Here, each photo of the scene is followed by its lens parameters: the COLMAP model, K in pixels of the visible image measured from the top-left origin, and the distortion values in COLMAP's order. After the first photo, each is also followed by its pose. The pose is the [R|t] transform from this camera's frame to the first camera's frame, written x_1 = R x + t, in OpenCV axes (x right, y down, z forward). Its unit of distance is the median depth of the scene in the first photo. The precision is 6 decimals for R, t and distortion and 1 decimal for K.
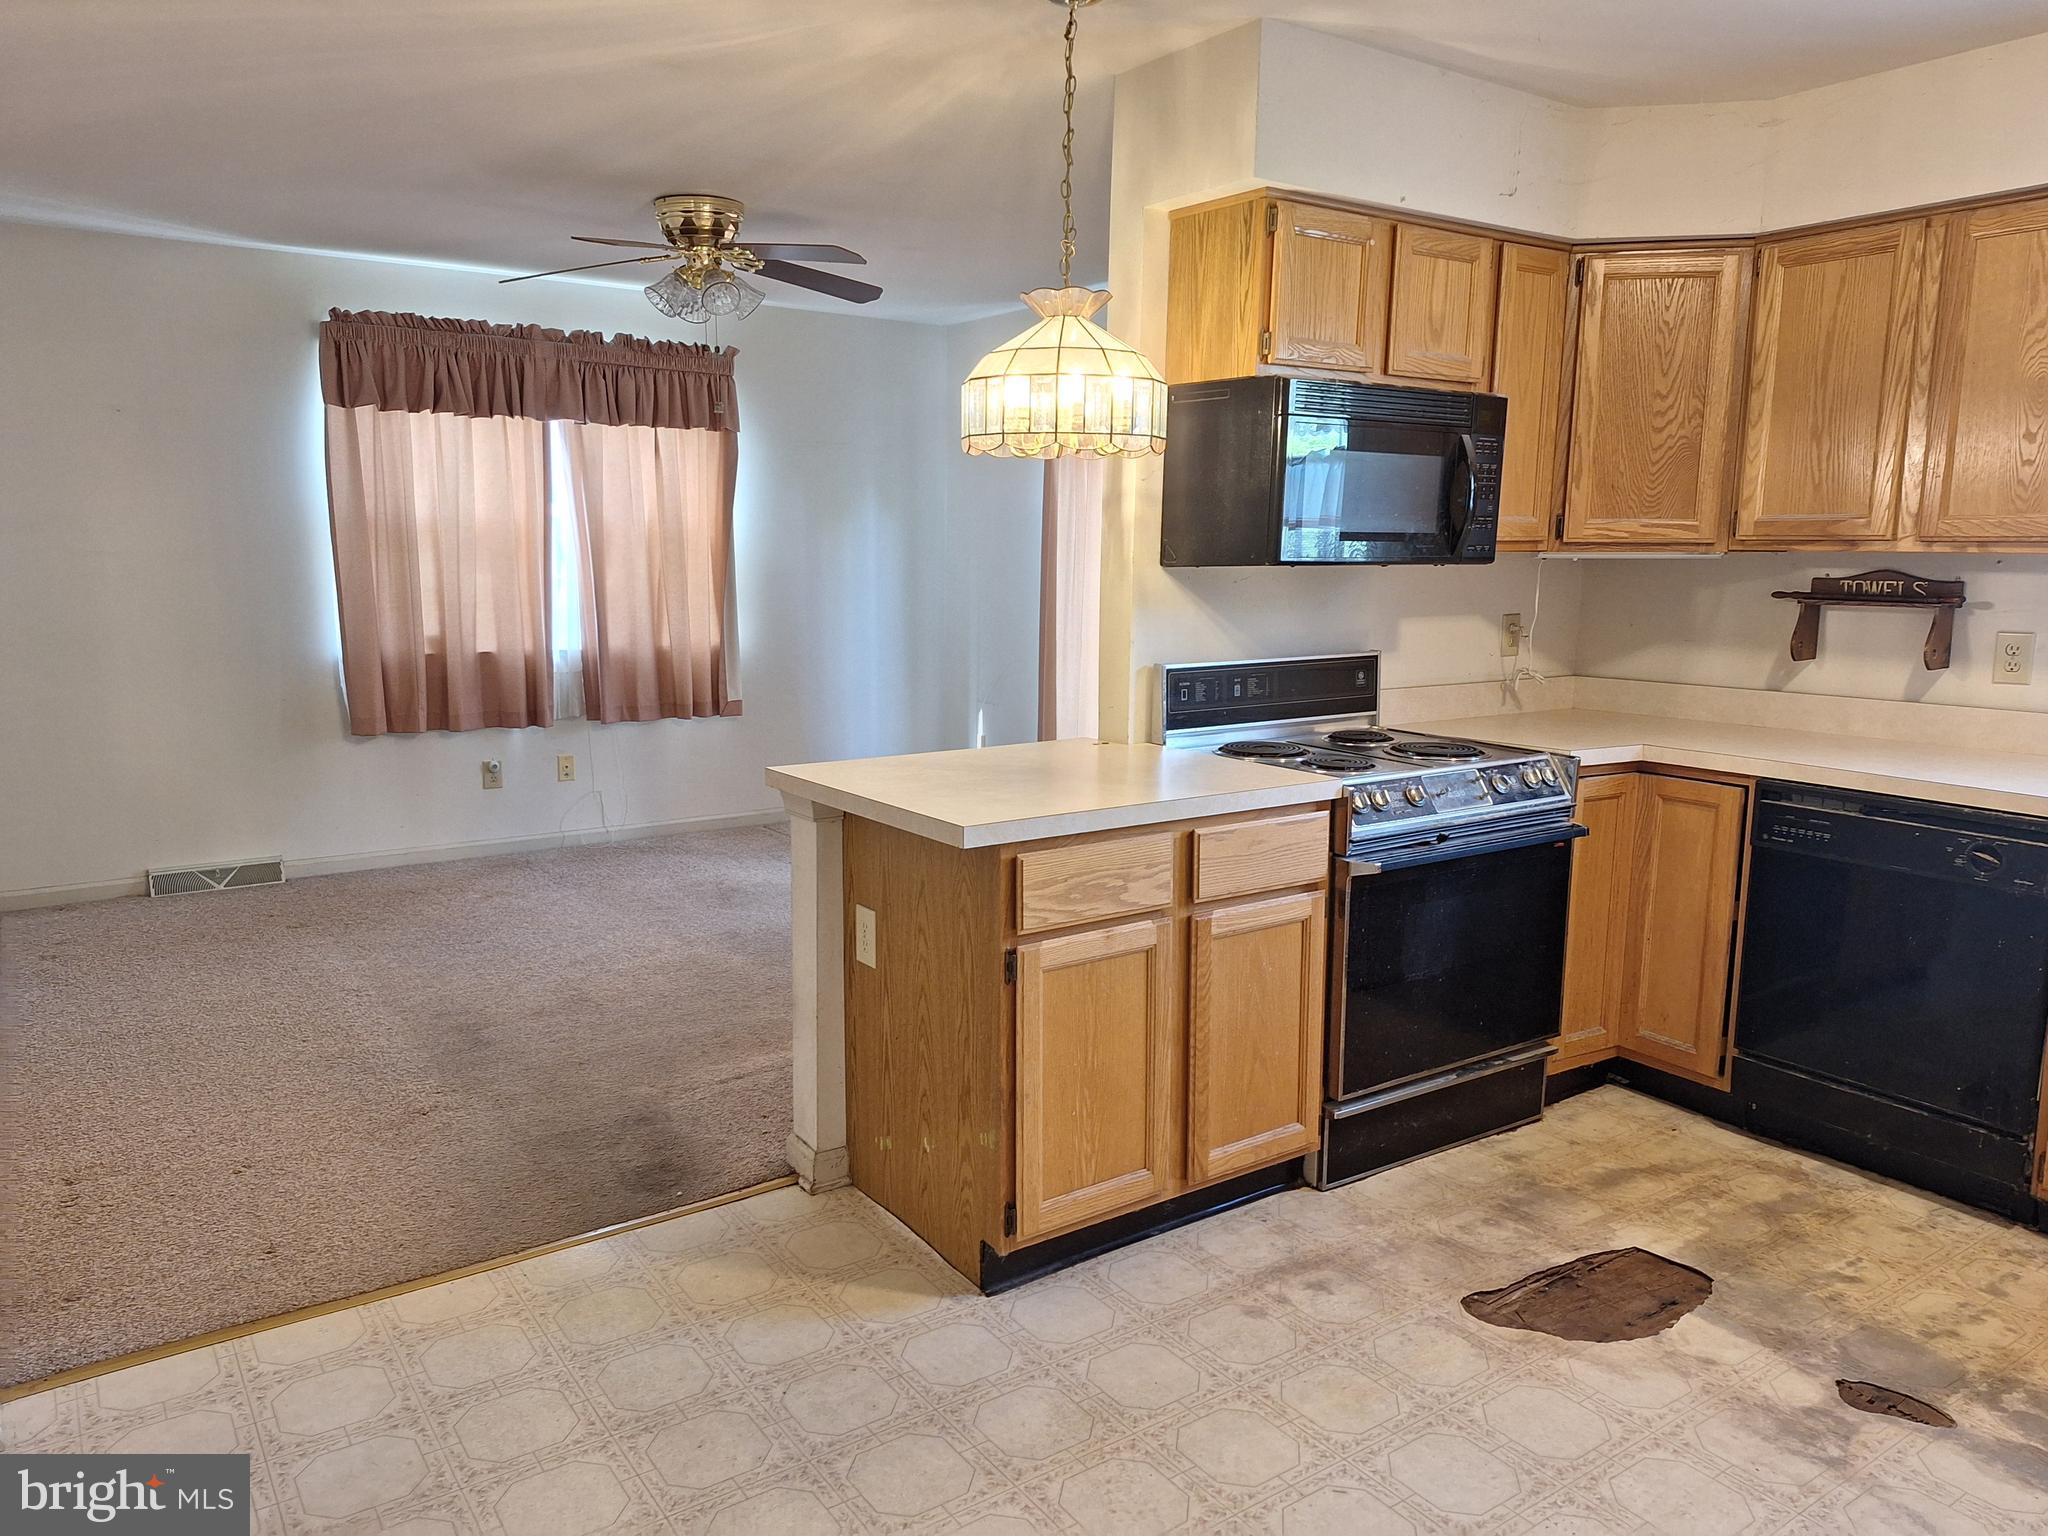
lens RADIAL K [[1436.4, 0, 1024.0], [0, 1436.4, 768.0], [0, 0, 1]] dist [0.064003, -0.044828]
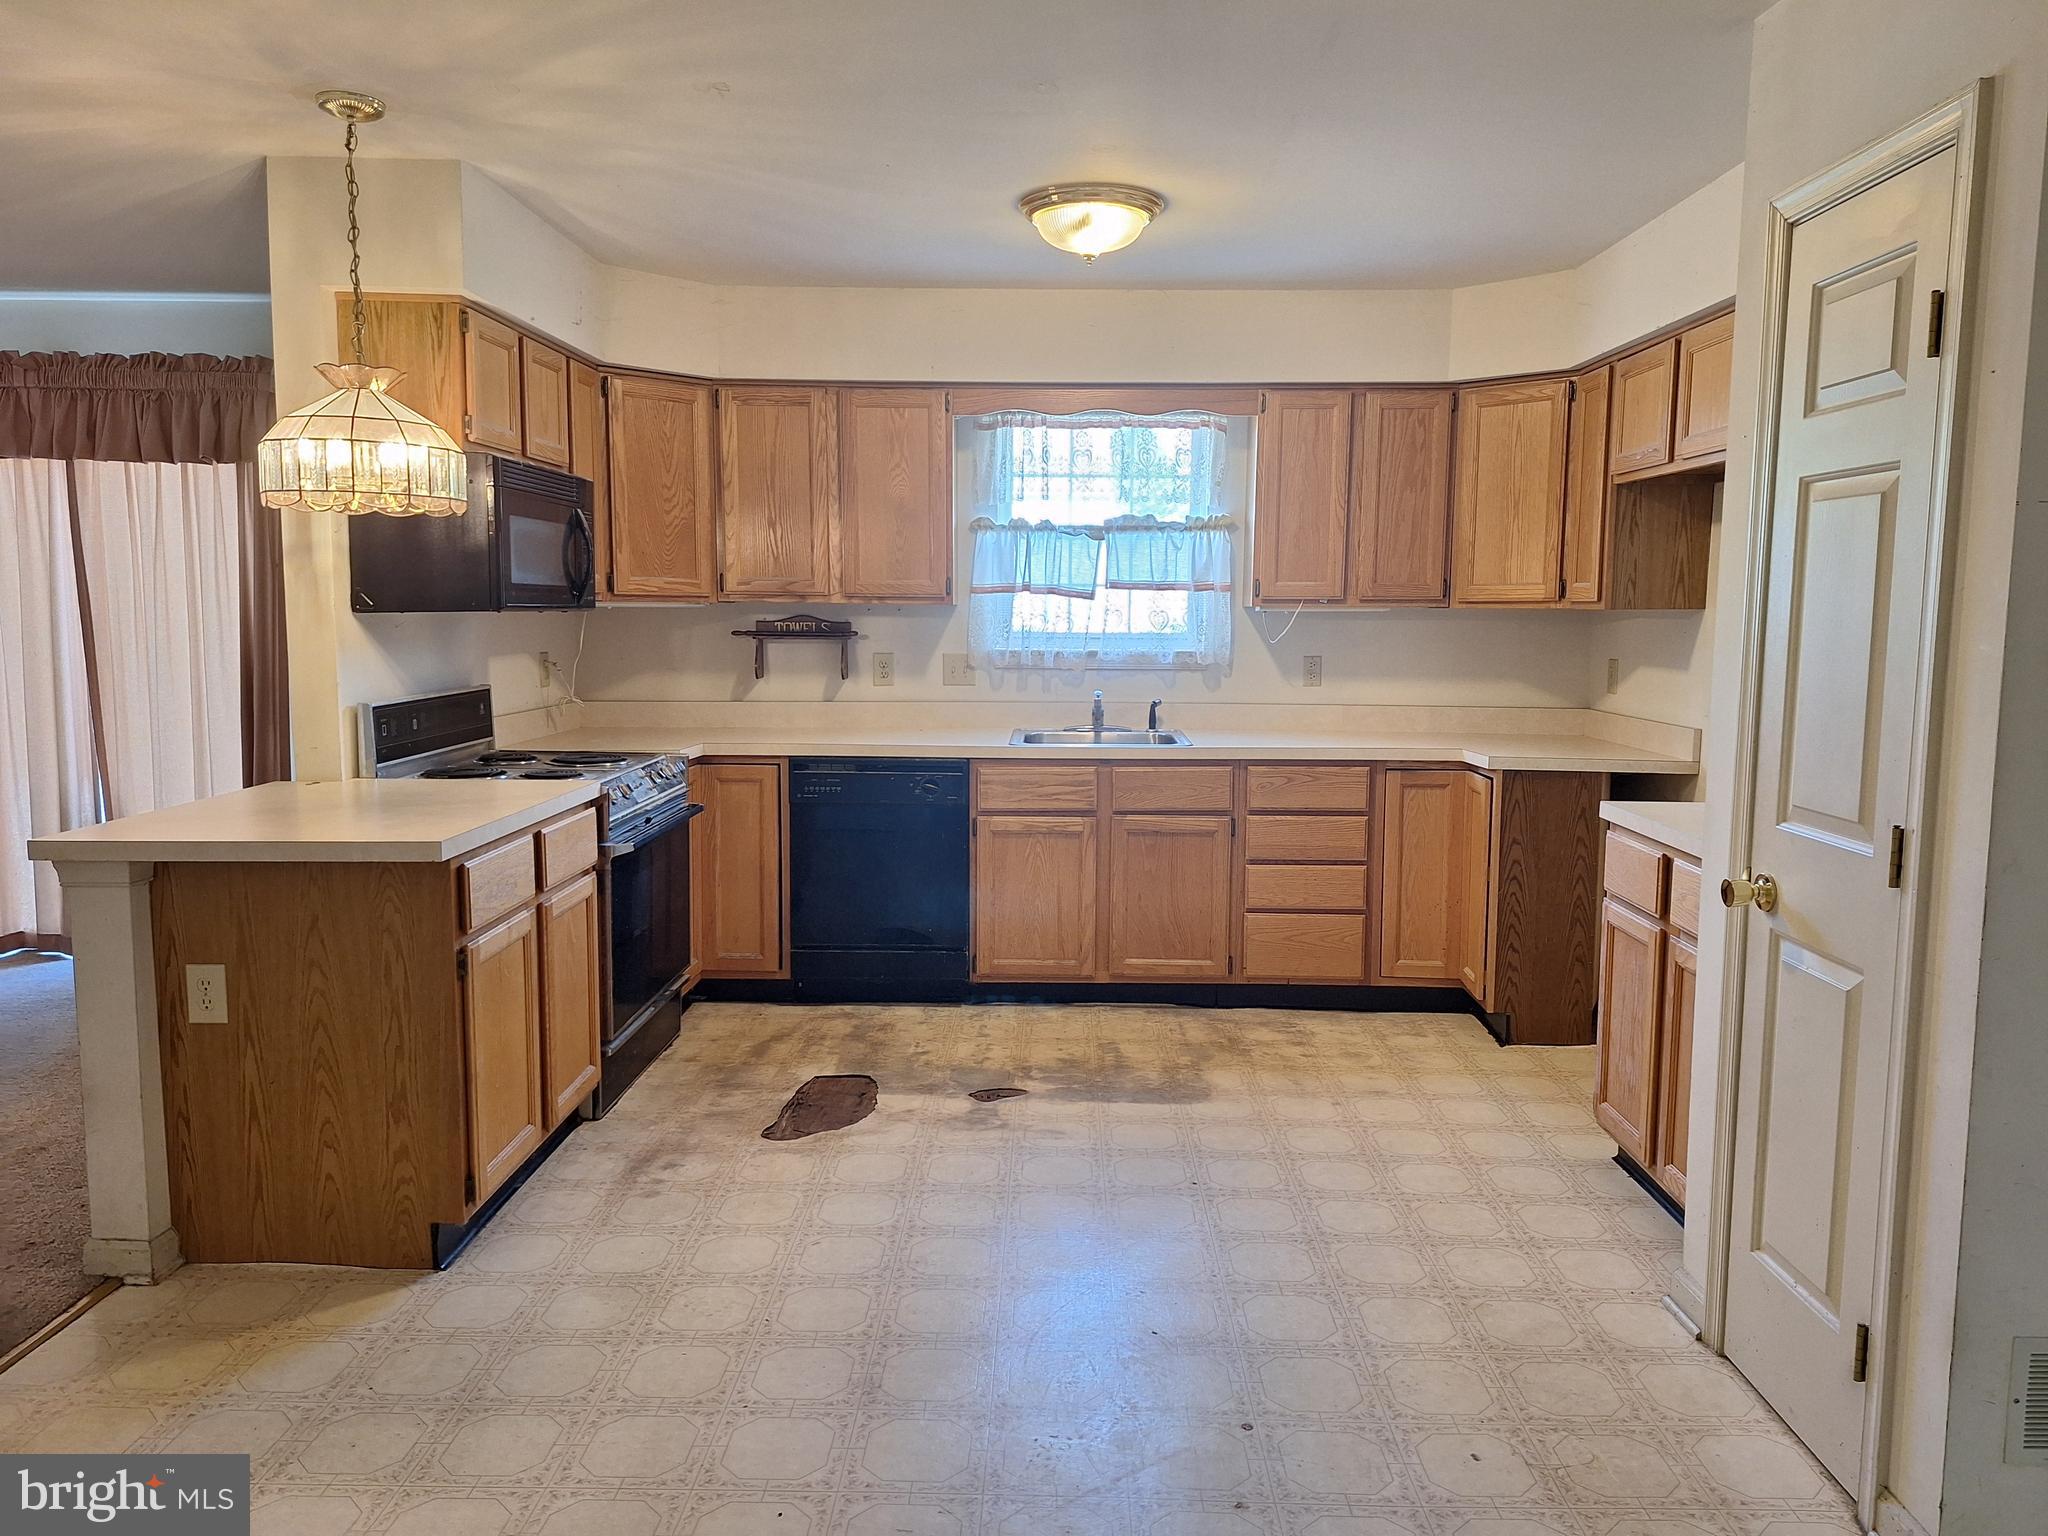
lens RADIAL K [[1414.7, 0, 1024.0], [0, 1414.7, 768.0], [0, 0, 1]] dist [0.165301, -0.158815]
pose [[0.595351, -0.099651, 0.797262, -0.461884], [0.125130, 0.991671, 0.030510, 0.003578], [-0.793662, 0.081597, 0.602862, -0.044964]]
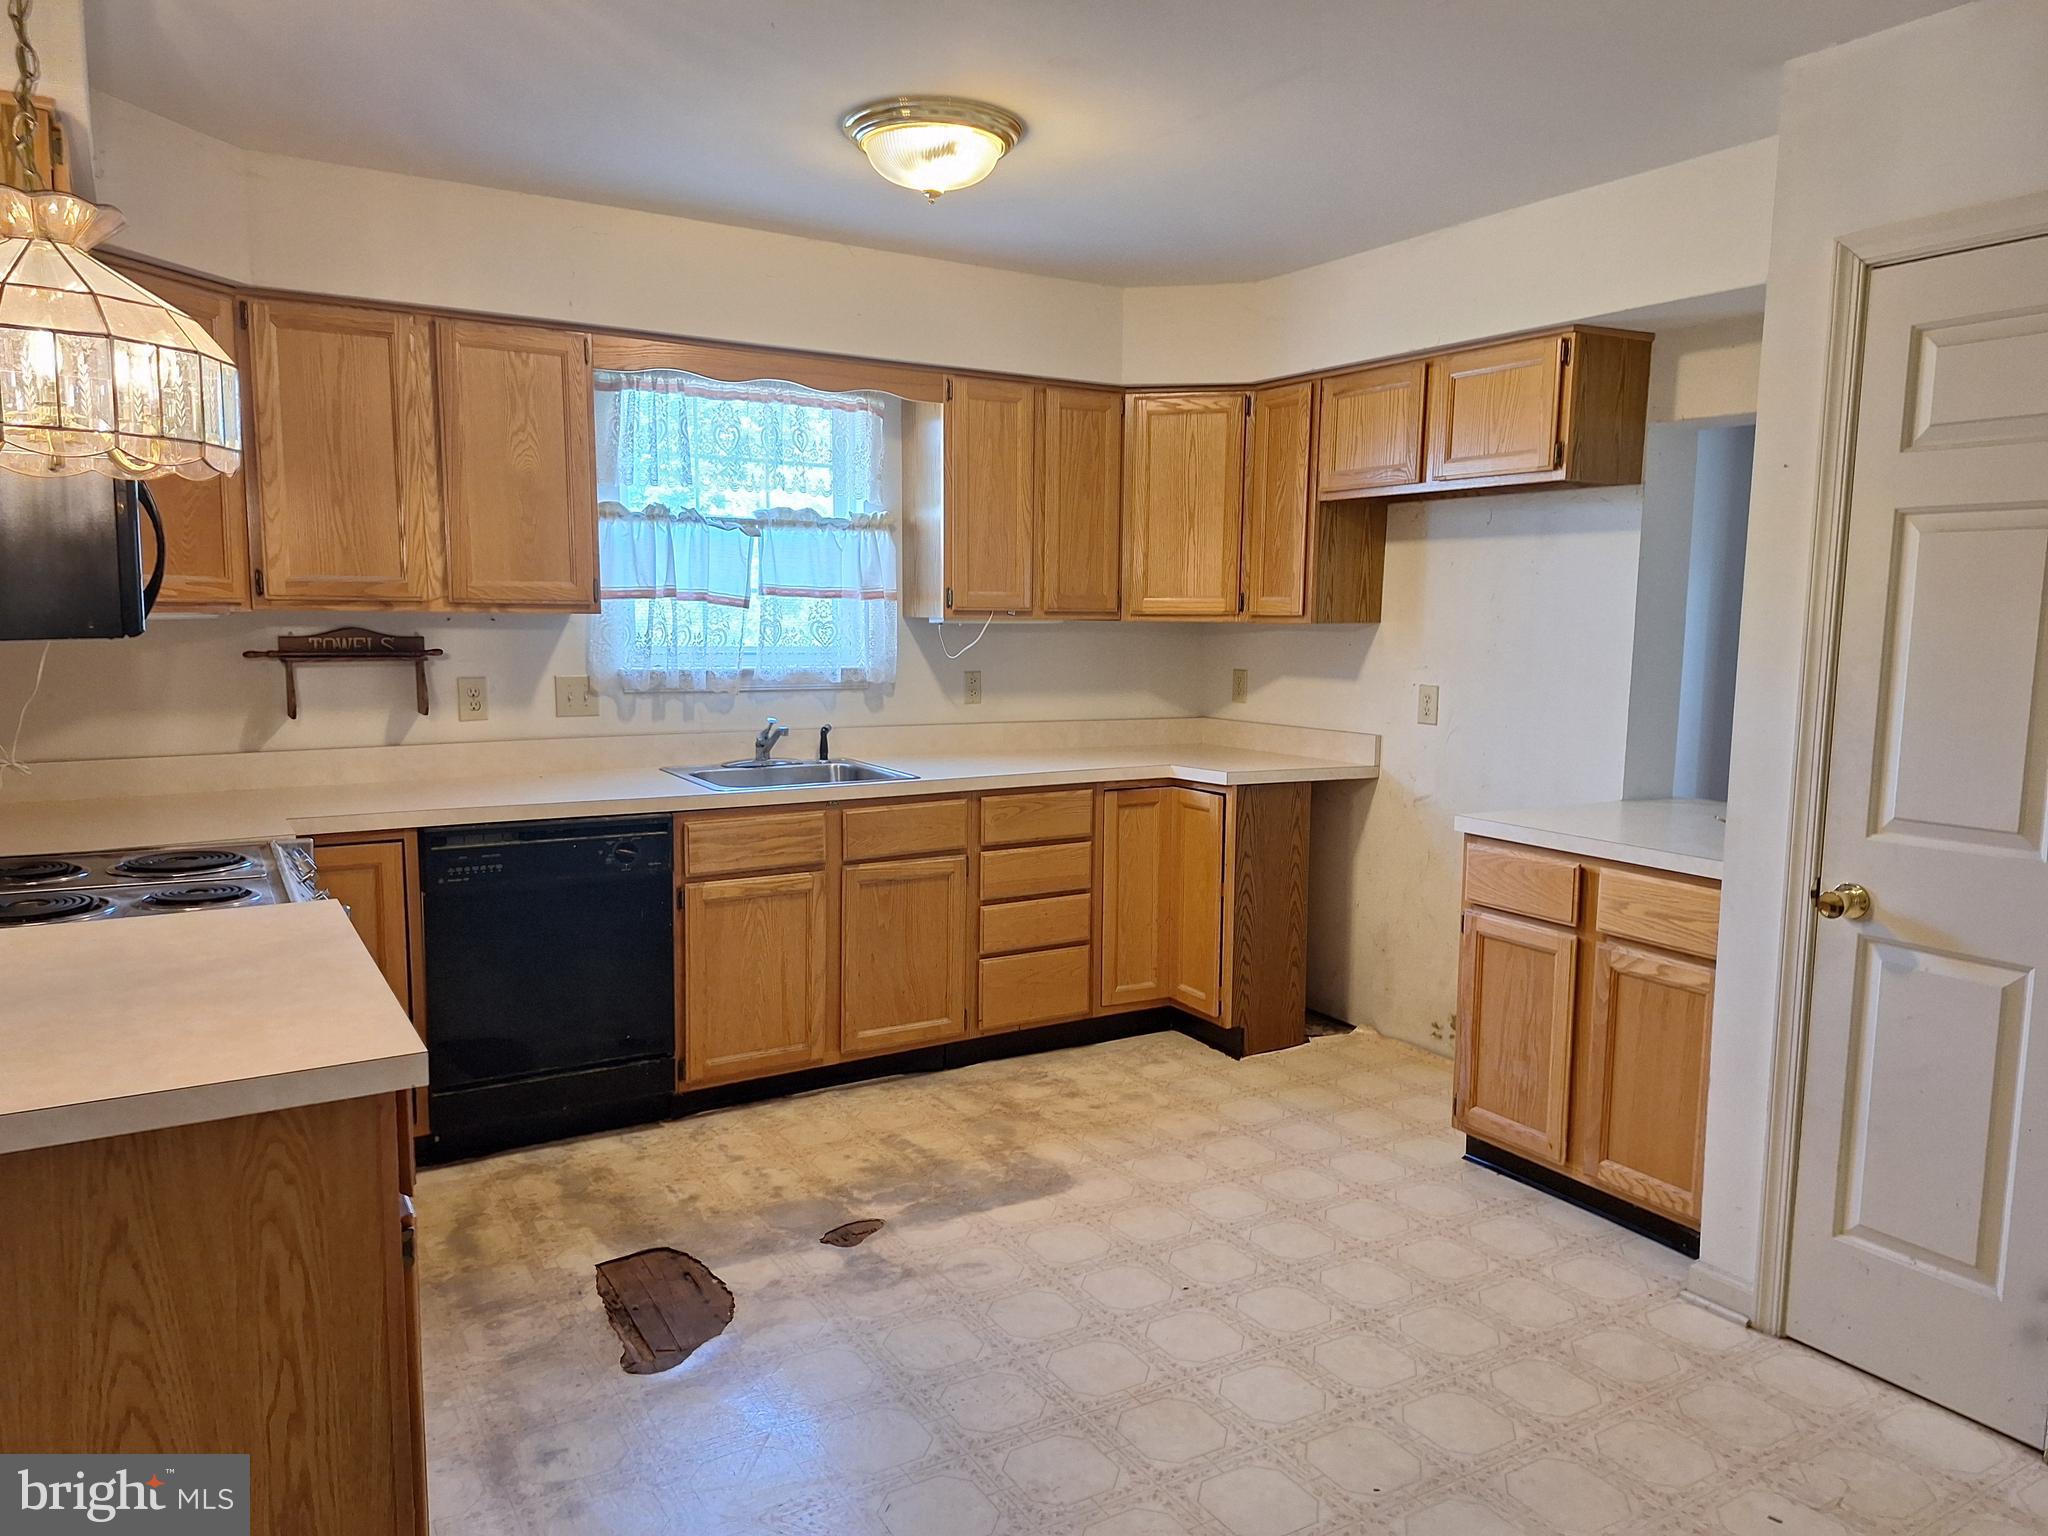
lens RADIAL K [[1423.7, 0, 1010.2], [0, 1423.7, 796.2], [0, 0, 1]] dist [0.109936, -0.110847]
pose [[0.077680, -0.143306, 0.986625, -0.452457], [0.147206, 0.980417, 0.130814, -0.084083], [-0.986051, 0.135075, 0.097254, 0.446280]]
